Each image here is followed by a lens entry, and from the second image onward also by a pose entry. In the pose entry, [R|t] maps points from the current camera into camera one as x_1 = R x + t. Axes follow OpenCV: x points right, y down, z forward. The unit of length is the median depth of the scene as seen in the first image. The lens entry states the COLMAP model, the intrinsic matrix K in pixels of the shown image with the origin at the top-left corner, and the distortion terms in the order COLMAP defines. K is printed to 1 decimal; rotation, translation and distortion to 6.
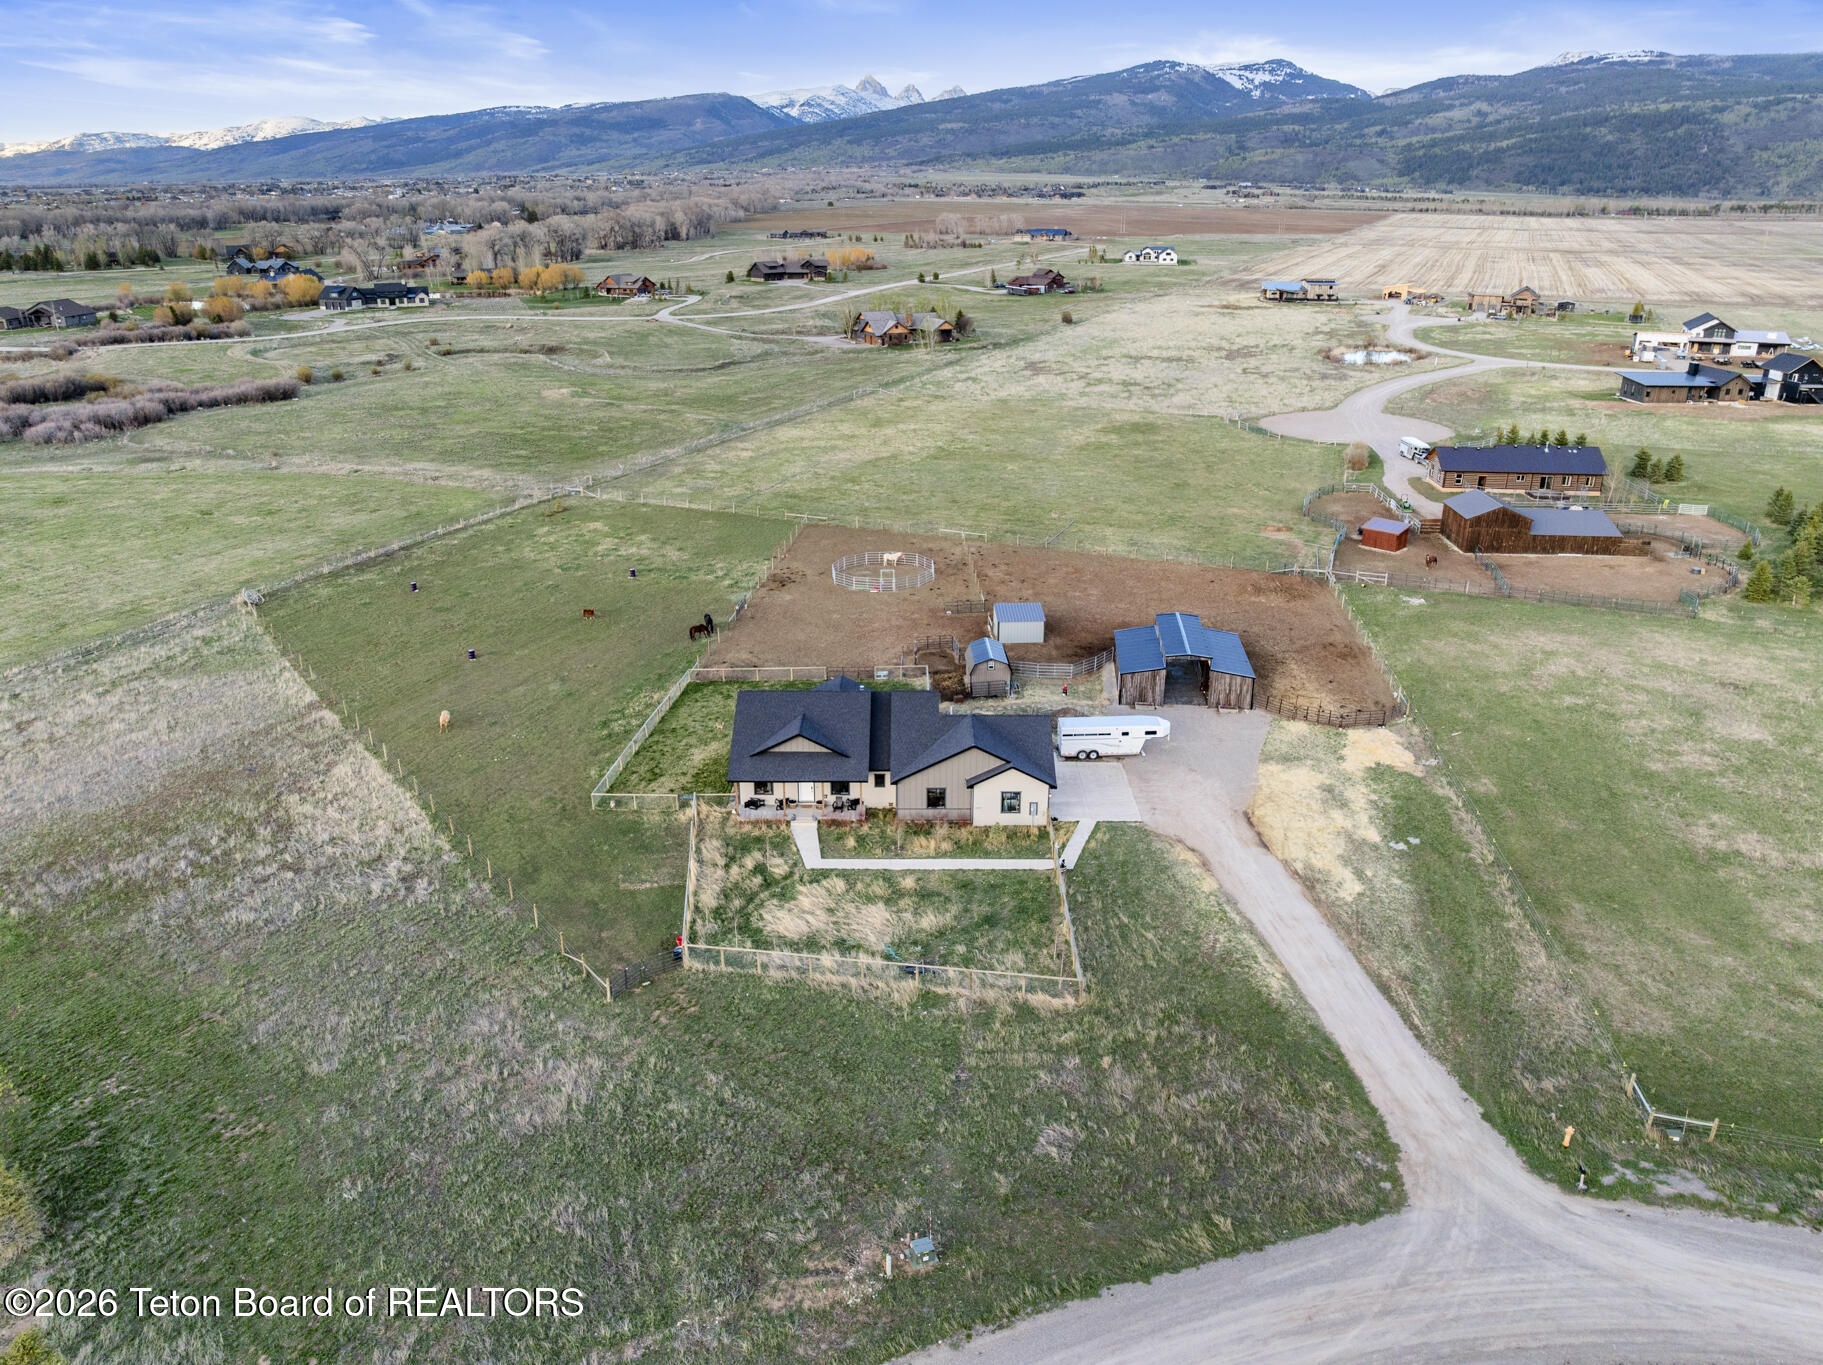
lens RADIAL K [[1294.8, 0, 913.7], [0, 1294.8, 682.5], [0, 0, 1]] dist [0.007400, -0.000481]
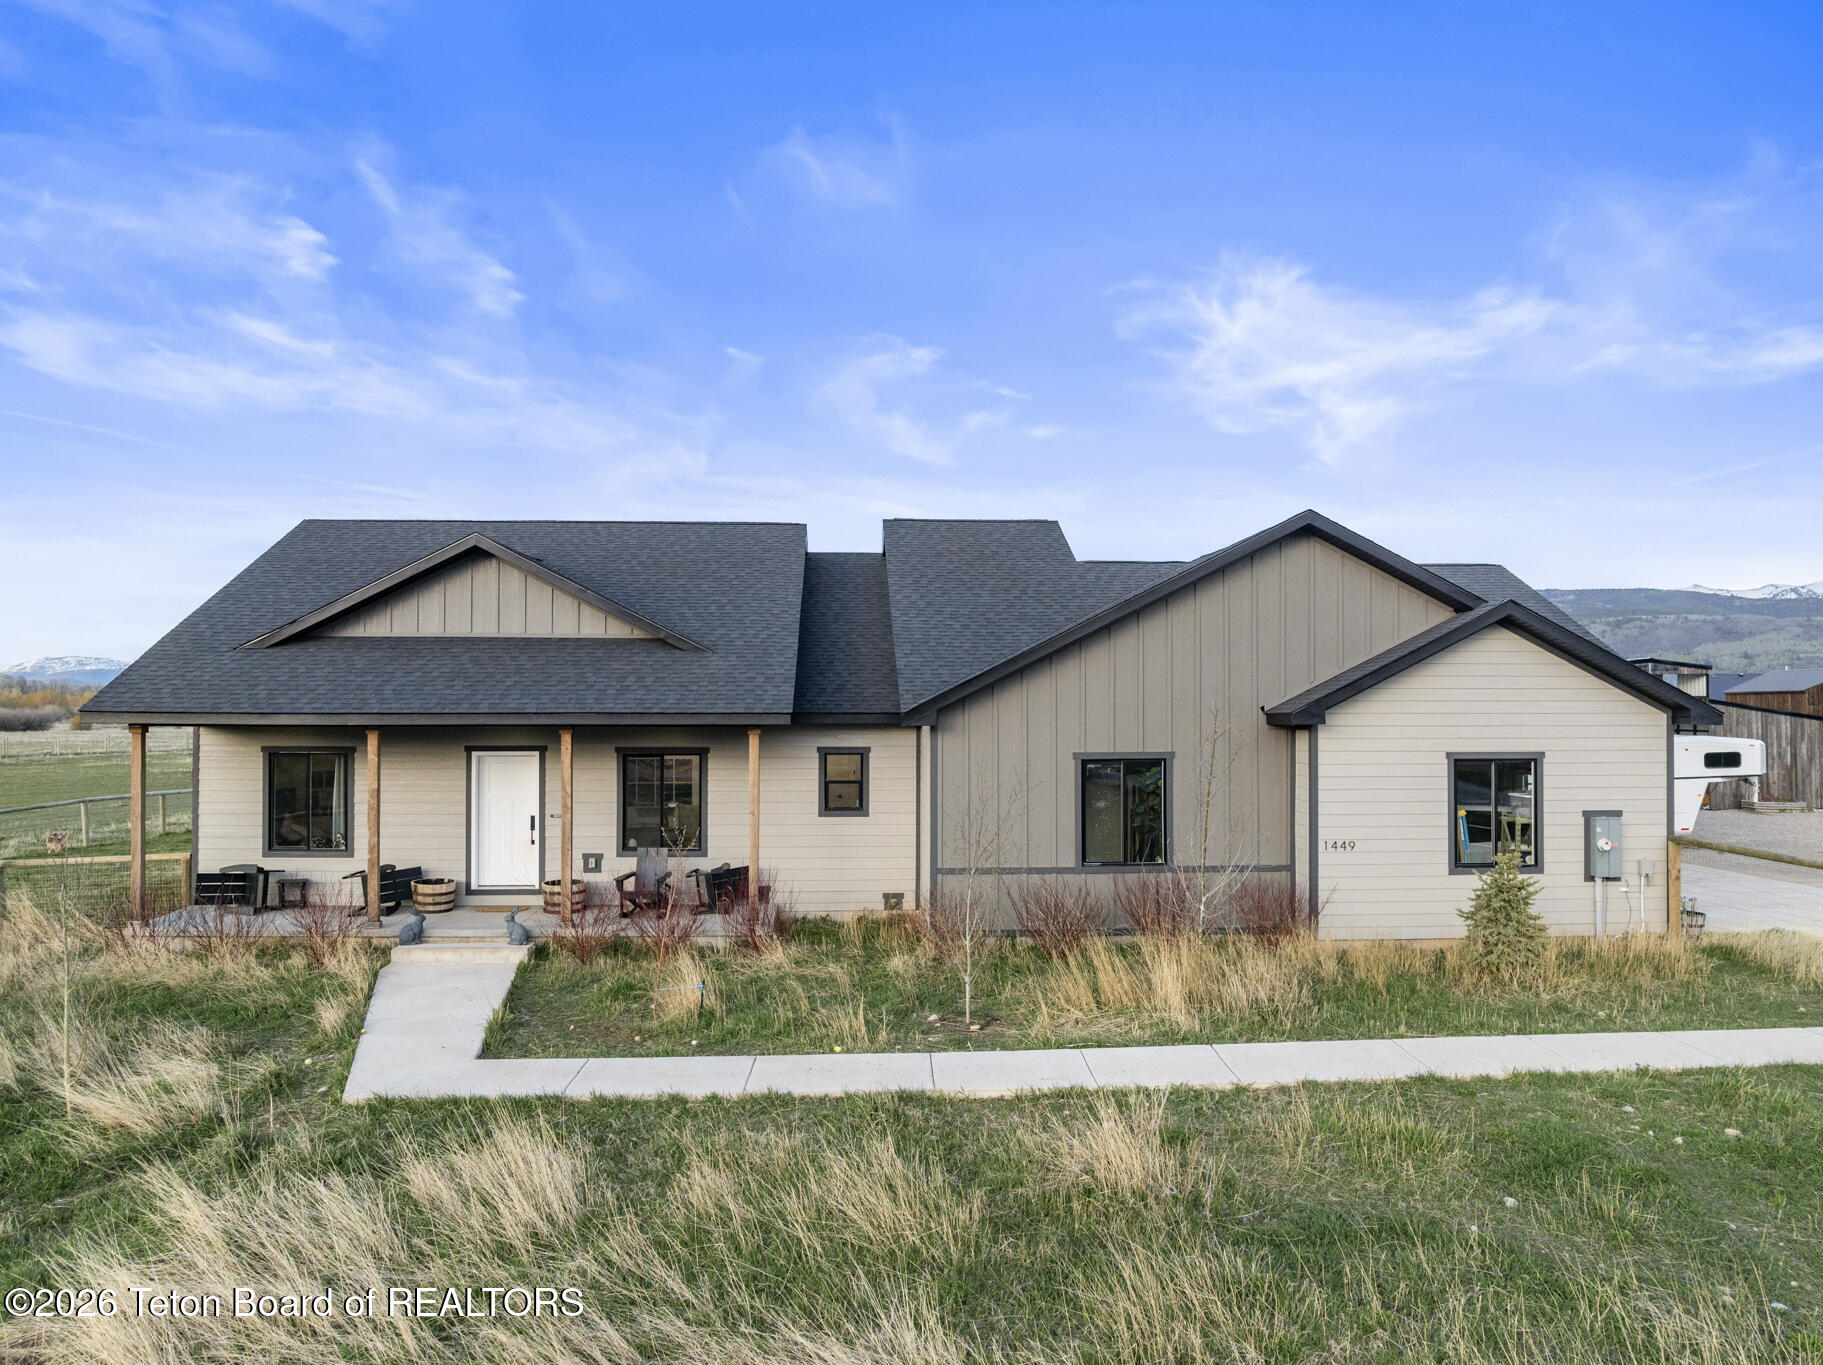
lens RADIAL K [[1294.8, 0, 899.9], [0, 1294.8, 680.4], [0, 0, 1]] dist [0.007400, -0.000481]
pose [[0.999048, -0.005439, 0.043276, -0.026815], [0.021436, 0.925329, -0.378559, 0.148612], [-0.037986, 0.379126, 0.924565, 0.810906]]
